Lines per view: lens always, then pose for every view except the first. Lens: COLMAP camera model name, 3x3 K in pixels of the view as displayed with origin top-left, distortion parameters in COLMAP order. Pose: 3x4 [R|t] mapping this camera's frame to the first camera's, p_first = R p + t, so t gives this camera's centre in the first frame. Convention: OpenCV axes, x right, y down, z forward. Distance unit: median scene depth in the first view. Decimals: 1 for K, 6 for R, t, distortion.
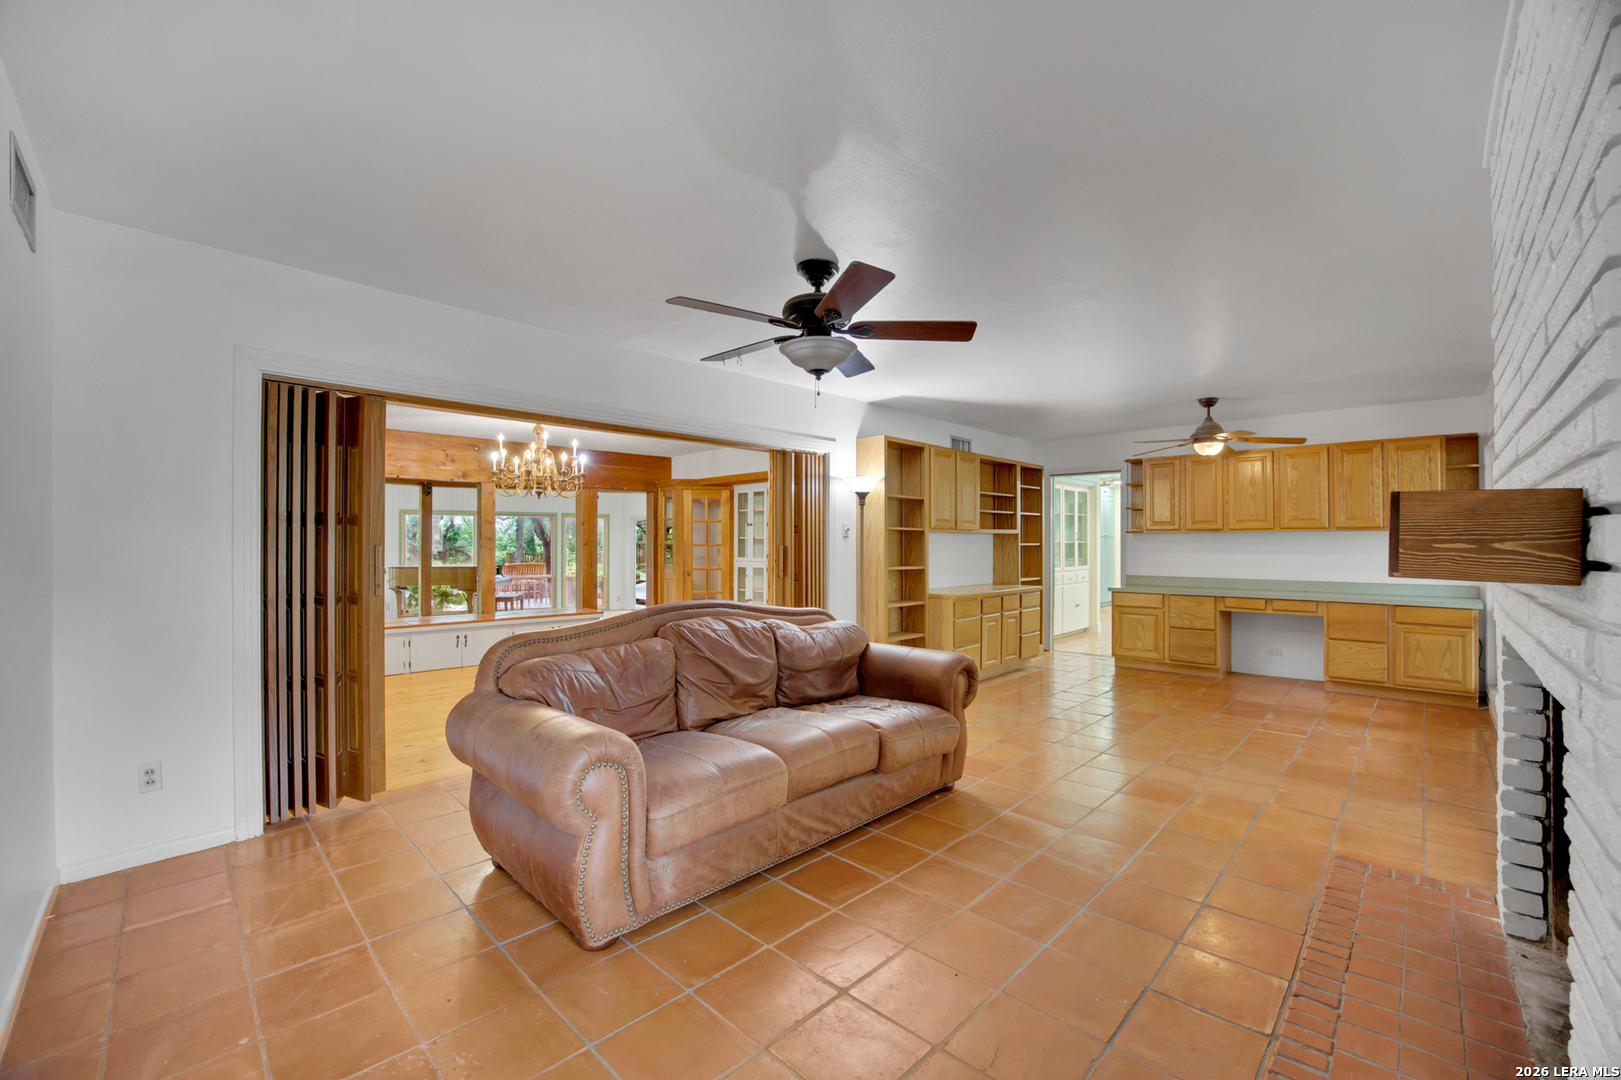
lens RADIAL K [[648.8, 0, 810.9], [0, 648.8, 556.3], [0, 0, 1]] dist [-0.000437, 0.000011]
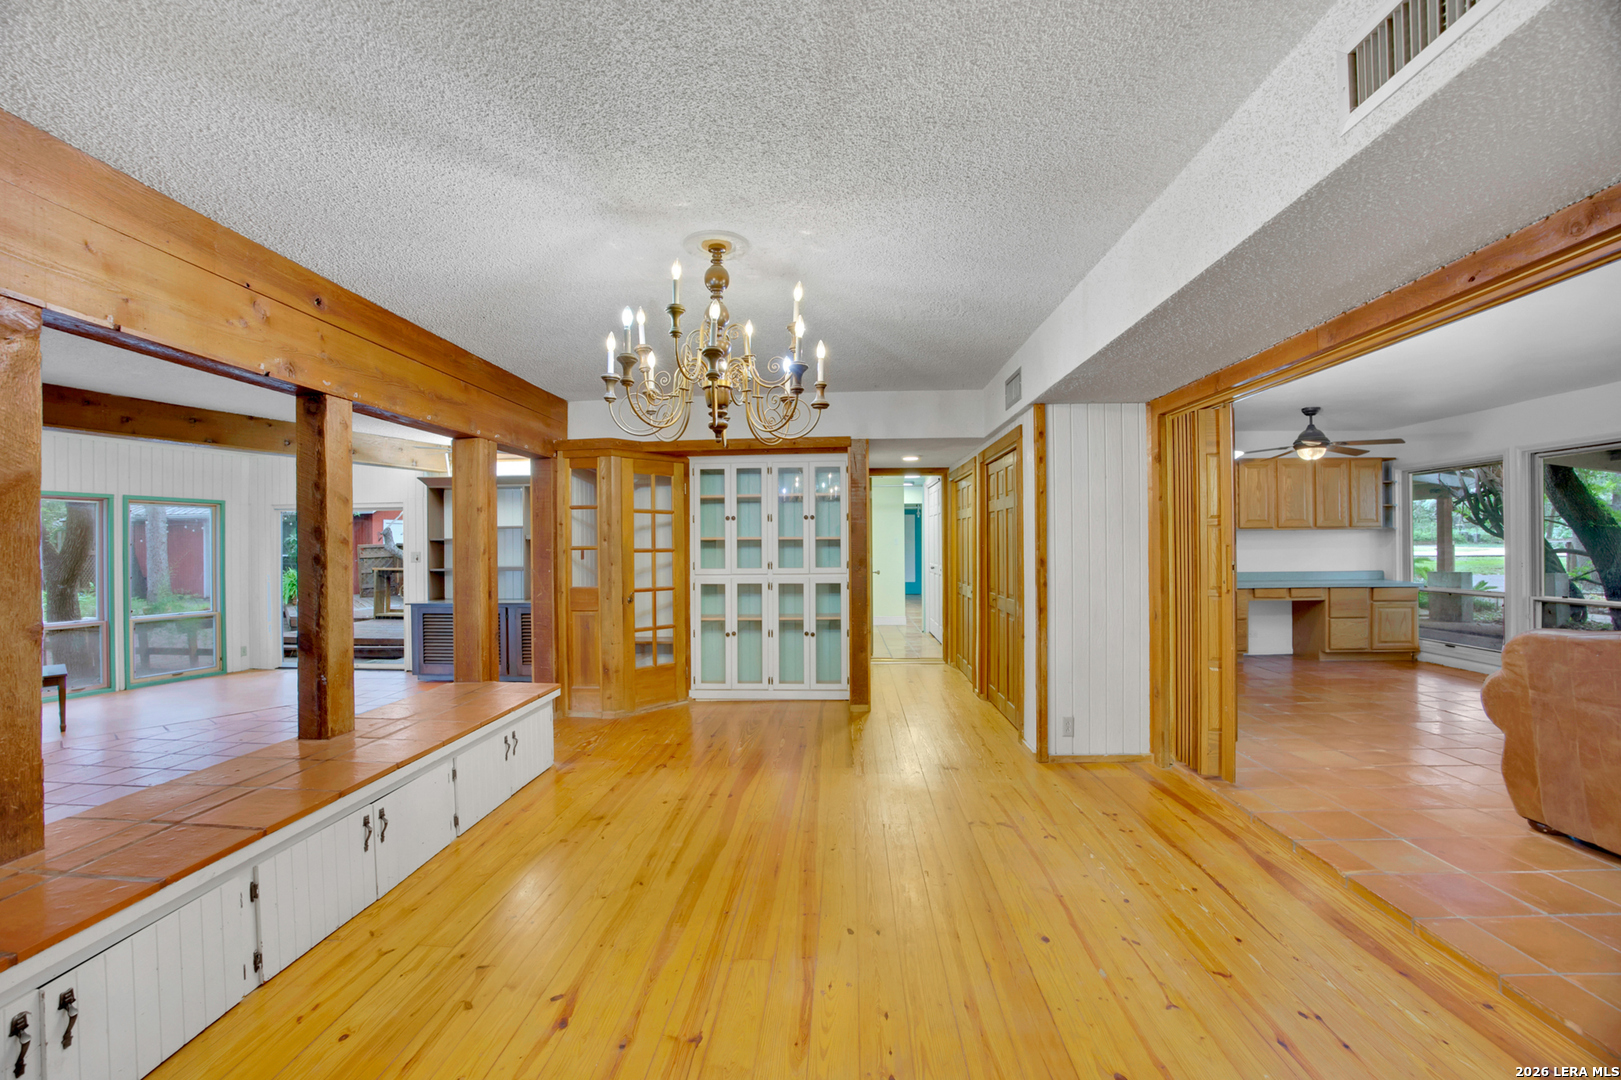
lens RADIAL K [[648.8, 0, 810.9], [0, 648.8, 556.3], [0, 0, 1]] dist [-0.000437, 0.000011]
pose [[0.758962, -0.026736, 0.650586, -0.652383], [0.020928, 0.999642, 0.016667, -0.026148], [-0.650798, 0.000966, 0.759250, 0.627132]]
